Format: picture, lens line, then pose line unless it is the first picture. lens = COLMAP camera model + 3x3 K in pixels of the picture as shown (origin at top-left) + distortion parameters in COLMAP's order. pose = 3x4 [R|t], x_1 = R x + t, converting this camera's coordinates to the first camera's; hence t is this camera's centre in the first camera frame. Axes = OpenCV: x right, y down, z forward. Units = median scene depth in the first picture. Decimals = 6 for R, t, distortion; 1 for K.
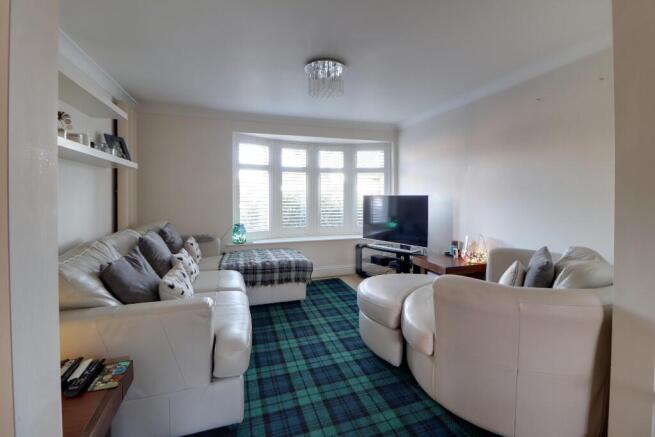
lens RADIAL K [[302.7, 0, 342.4], [0, 302.7, 199.3], [0, 0, 1]] dist [0.000184, -0.011064]
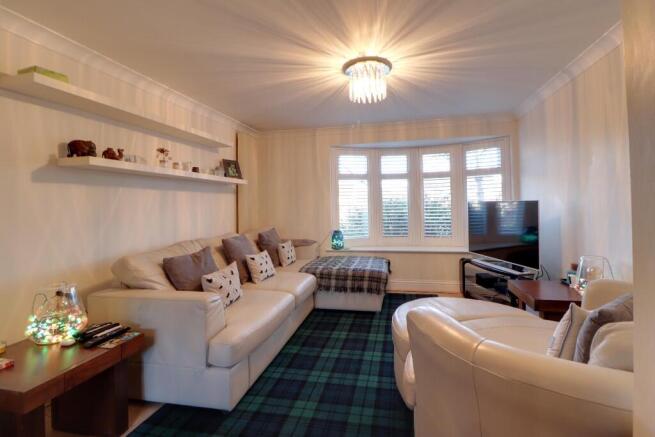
lens RADIAL K [[302.7, 0, 342.4], [0, 302.7, 199.3], [0, 0, 1]] dist [0.000184, -0.011064]
pose [[0.858392, -0.020996, -0.512565, 0.281405], [0.009896, 0.999654, -0.024375, -0.003723], [0.512900, 0.015851, 0.858302, 0.114302]]
